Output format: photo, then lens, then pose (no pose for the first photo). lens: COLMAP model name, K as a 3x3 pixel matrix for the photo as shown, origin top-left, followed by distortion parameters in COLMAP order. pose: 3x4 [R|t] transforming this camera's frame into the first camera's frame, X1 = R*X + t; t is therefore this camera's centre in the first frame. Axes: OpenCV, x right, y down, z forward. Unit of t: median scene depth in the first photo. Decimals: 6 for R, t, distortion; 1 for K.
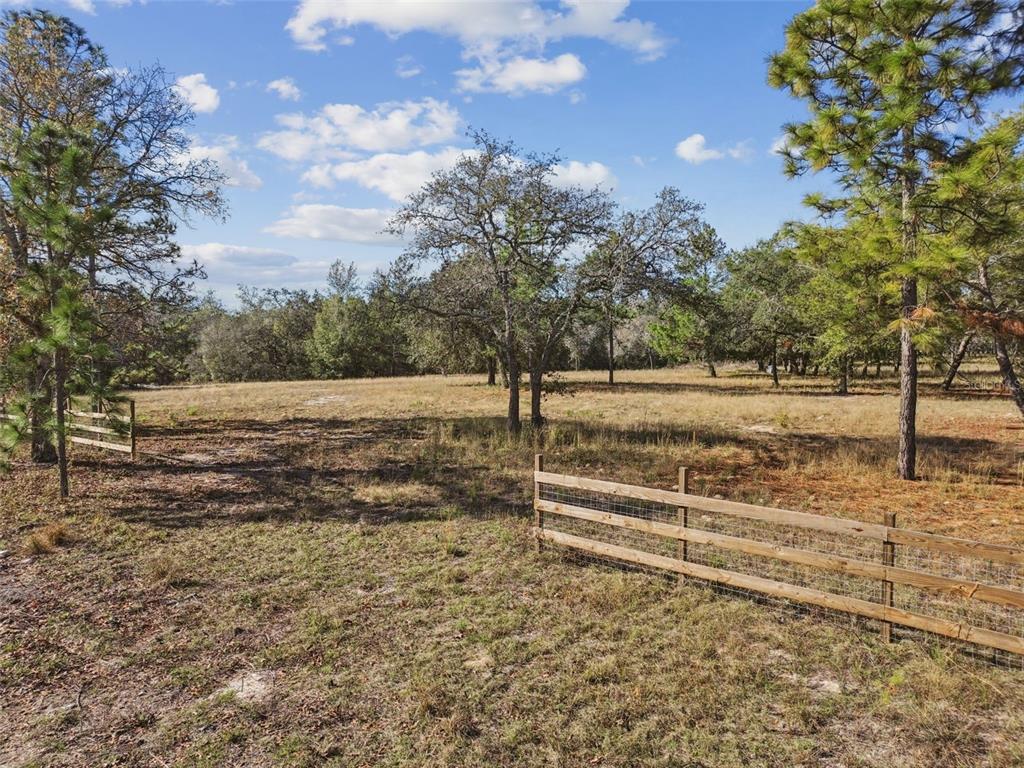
lens RADIAL K [[724.1, 0, 514.3], [0, 724.1, 376.8], [0, 0, 1]] dist [0.062681, -0.058429]
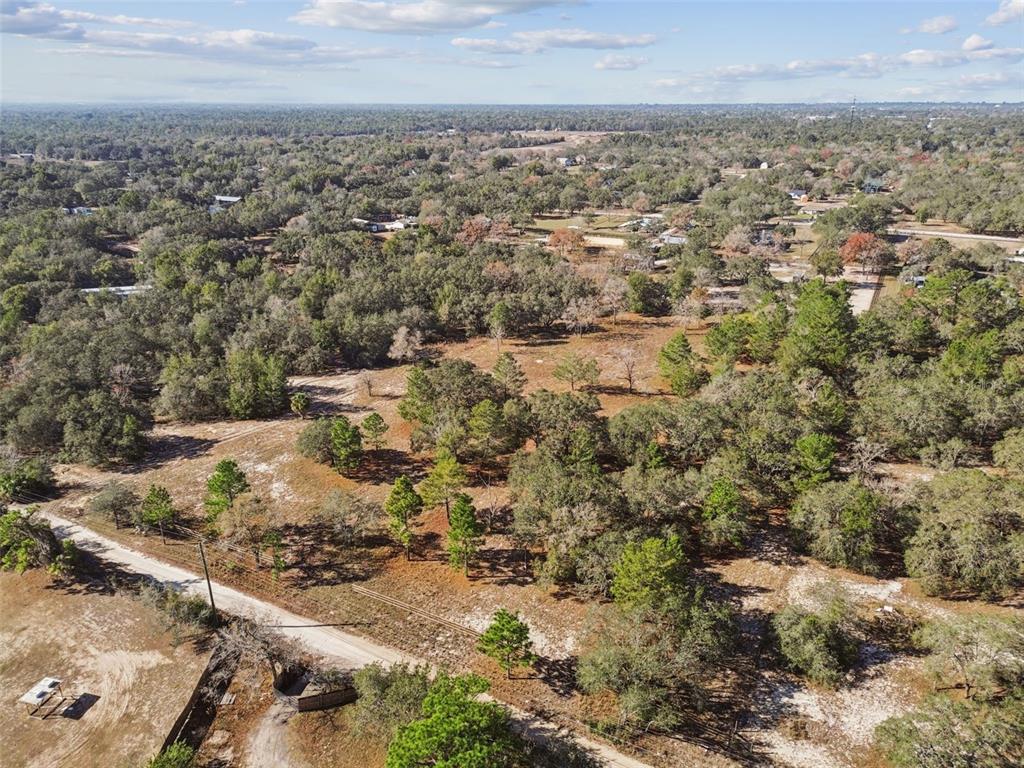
lens RADIAL K [[741.1, 0, 510.2], [0, 741.1, 382.3], [0, 0, 1]] dist [0.065098, -0.061812]
pose [[0.971709, -0.069178, 0.225824, 0.014346], [-0.002288, 0.953340, 0.301889, -2.542604], [-0.236172, -0.293865, 0.926211, -3.693983]]
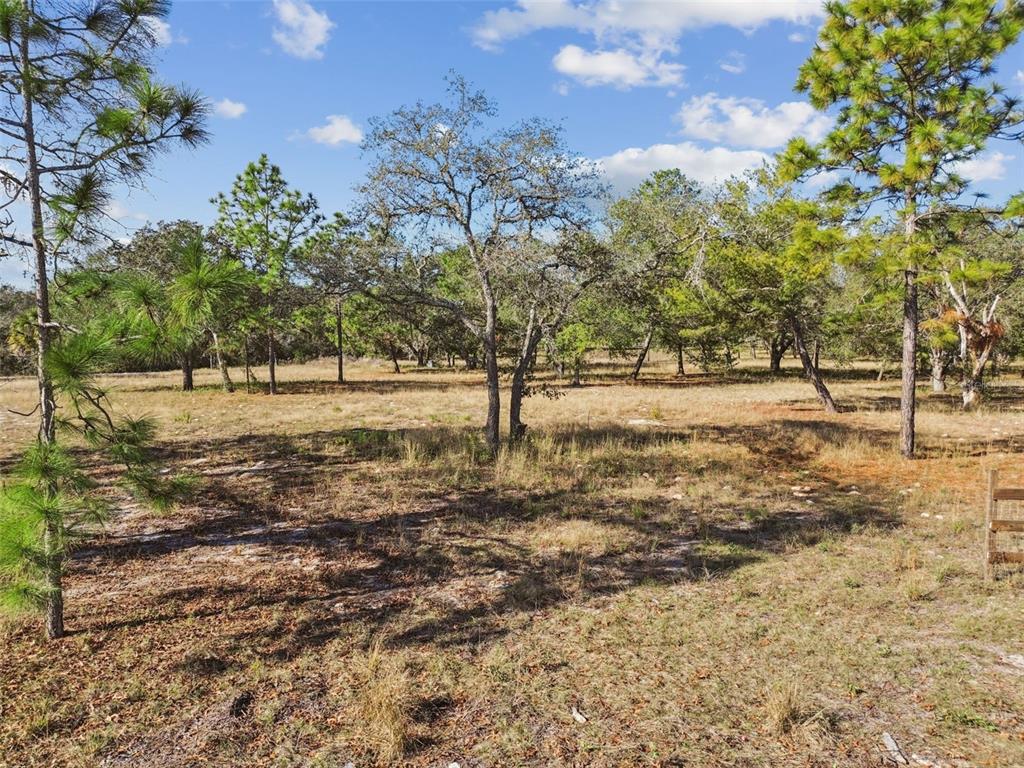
lens RADIAL K [[741.1, 0, 510.2], [0, 741.1, 382.3], [0, 0, 1]] dist [0.065098, -0.061812]
pose [[0.830506, -0.031228, 0.556133, -0.455927], [0.022894, 0.999497, 0.021935, -0.015320], [-0.556538, -0.005485, 0.830804, 0.266741]]
